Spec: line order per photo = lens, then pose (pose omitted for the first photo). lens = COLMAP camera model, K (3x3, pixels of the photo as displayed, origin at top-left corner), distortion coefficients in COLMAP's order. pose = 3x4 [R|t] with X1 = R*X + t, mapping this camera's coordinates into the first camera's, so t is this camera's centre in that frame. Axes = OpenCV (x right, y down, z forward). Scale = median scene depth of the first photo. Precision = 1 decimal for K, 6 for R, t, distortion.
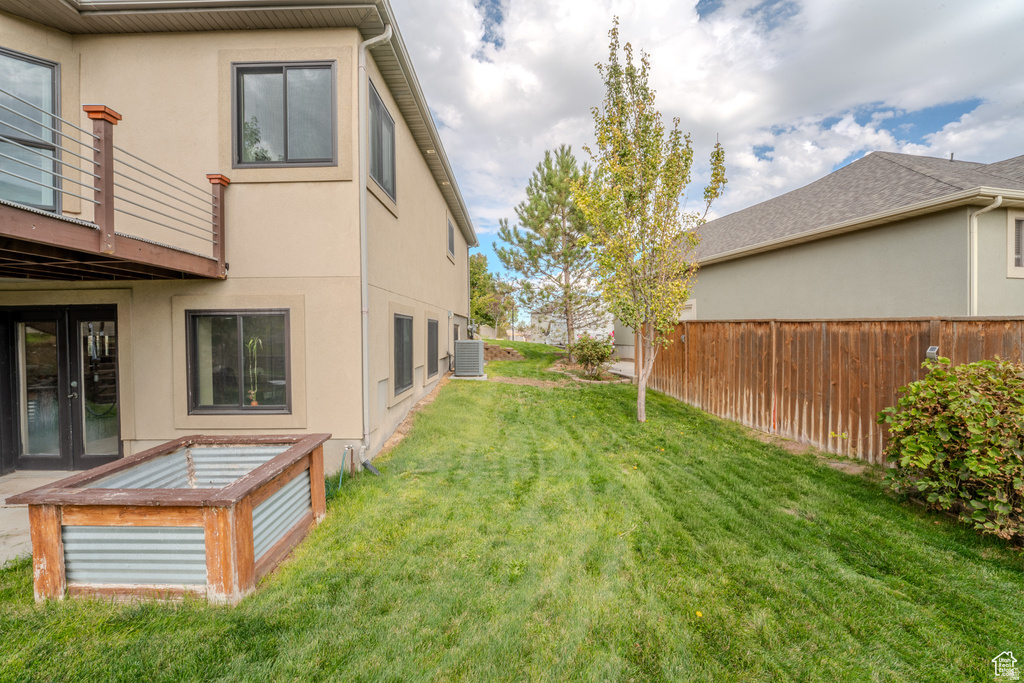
lens RADIAL K [[438.9, 0, 504.8], [0, 438.9, 339.5], [0, 0, 1]] dist [-0.022305, 0.001164]
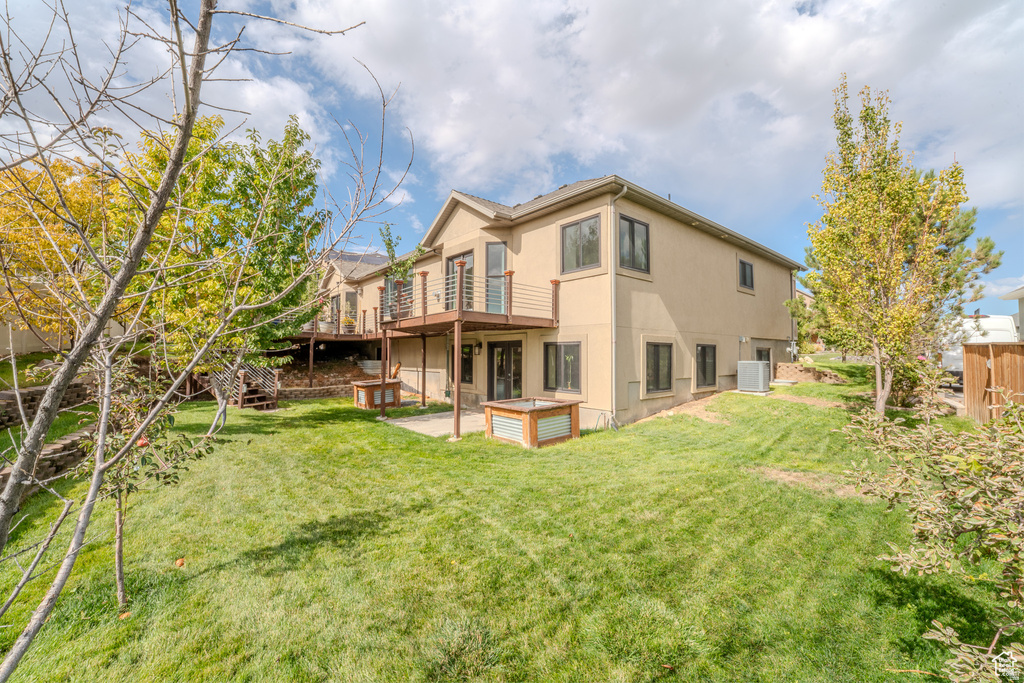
lens RADIAL K [[418.3, 0, 509.7], [0, 418.3, 344.5], [0, 0, 1]] dist [-0.025217, 0.003202]
pose [[0.642056, -0.009028, -0.766605, 0.796234], [-0.020739, 0.999360, -0.029138, 0.007530], [0.766377, 0.034607, 0.641458, -0.500513]]
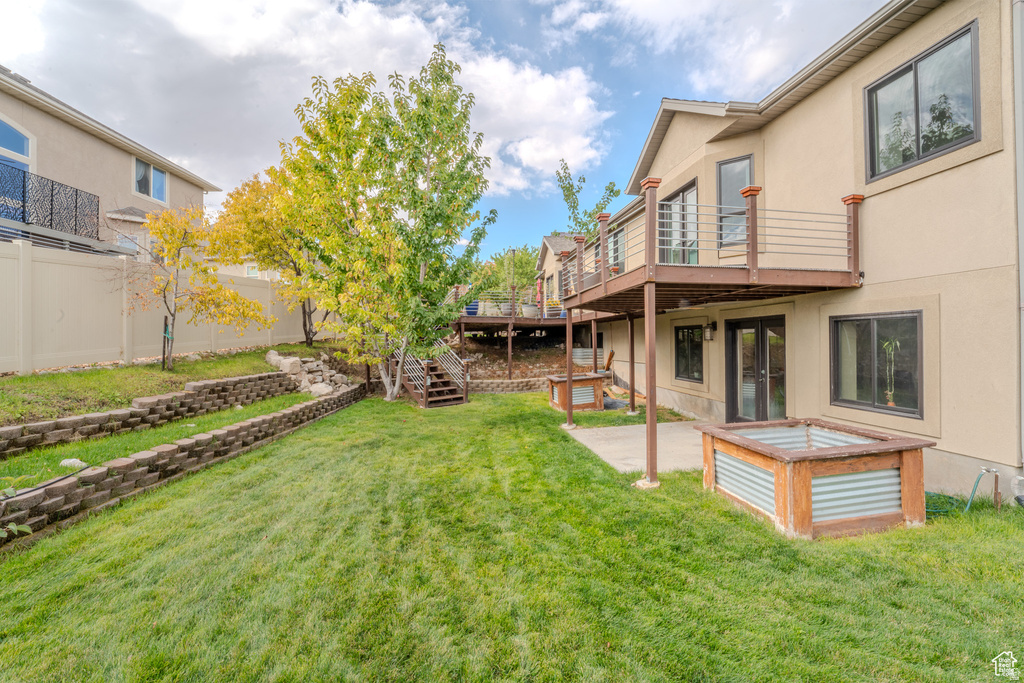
lens RADIAL K [[438.9, 0, 513.4], [0, 438.9, 338.9], [0, 0, 1]] dist [-0.022305, 0.001164]
pose [[0.138085, 0.001763, -0.990419, 0.333966], [-0.007405, 0.999972, 0.000748, -0.000838], [0.990393, 0.007231, 0.138094, -0.025245]]
